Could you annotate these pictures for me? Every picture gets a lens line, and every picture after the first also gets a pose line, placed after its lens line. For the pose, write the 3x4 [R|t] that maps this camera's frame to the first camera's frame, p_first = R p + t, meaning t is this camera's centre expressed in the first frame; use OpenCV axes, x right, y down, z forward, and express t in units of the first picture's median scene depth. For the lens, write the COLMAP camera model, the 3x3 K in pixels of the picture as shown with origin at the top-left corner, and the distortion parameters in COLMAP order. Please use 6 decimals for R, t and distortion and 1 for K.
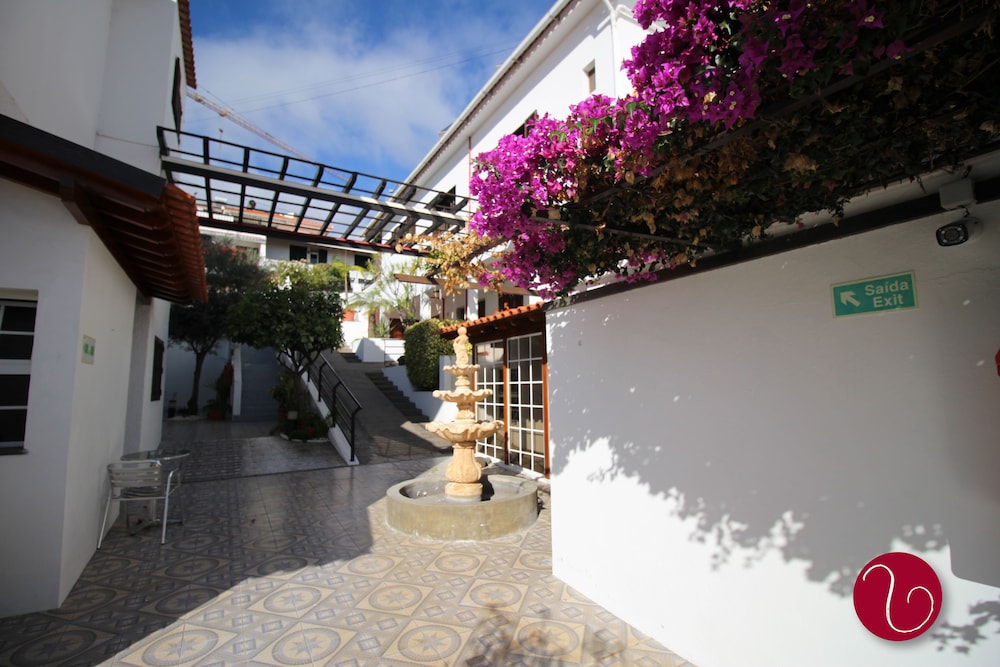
lens RADIAL K [[462.2, 0, 512.7], [0, 462.2, 333.8], [0, 0, 1]] dist [0.000152, -0.014233]
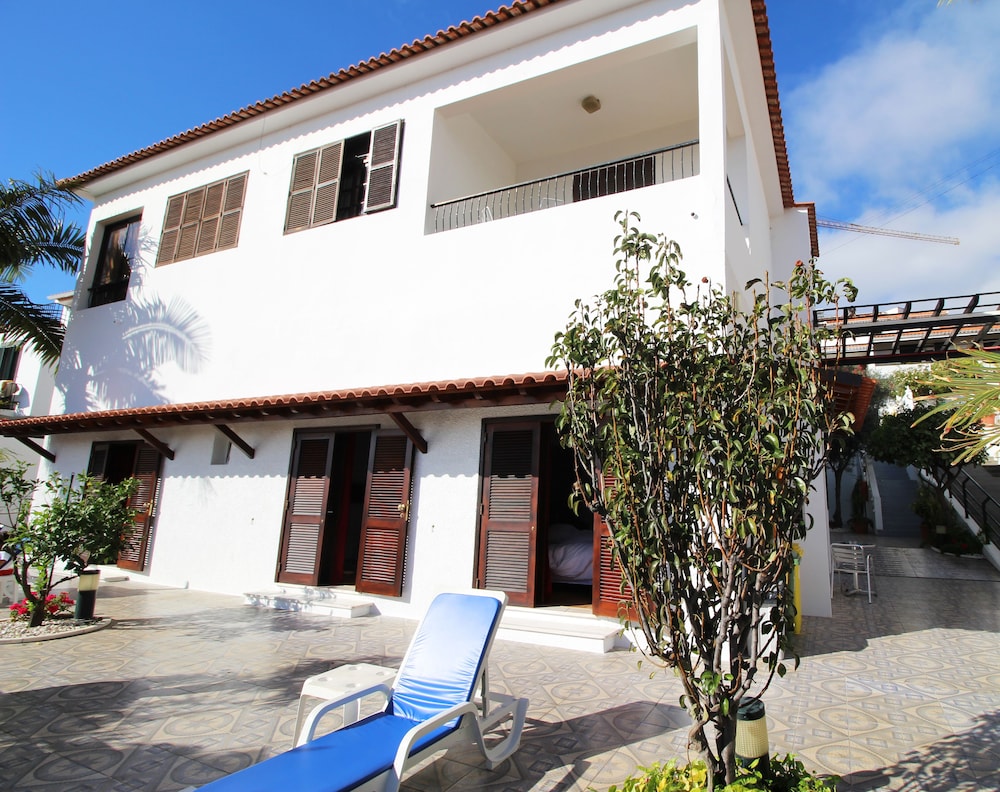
lens RADIAL K [[544.4, 0, 599.8], [0, 544.4, 399.0], [0, 0, 1]] dist [-0.000720, -0.012396]
pose [[0.569698, -0.132163, -0.811158, 0.112714], [0.067248, 0.991172, -0.114262, -0.026203], [0.819098, 0.010546, 0.573556, -0.326687]]
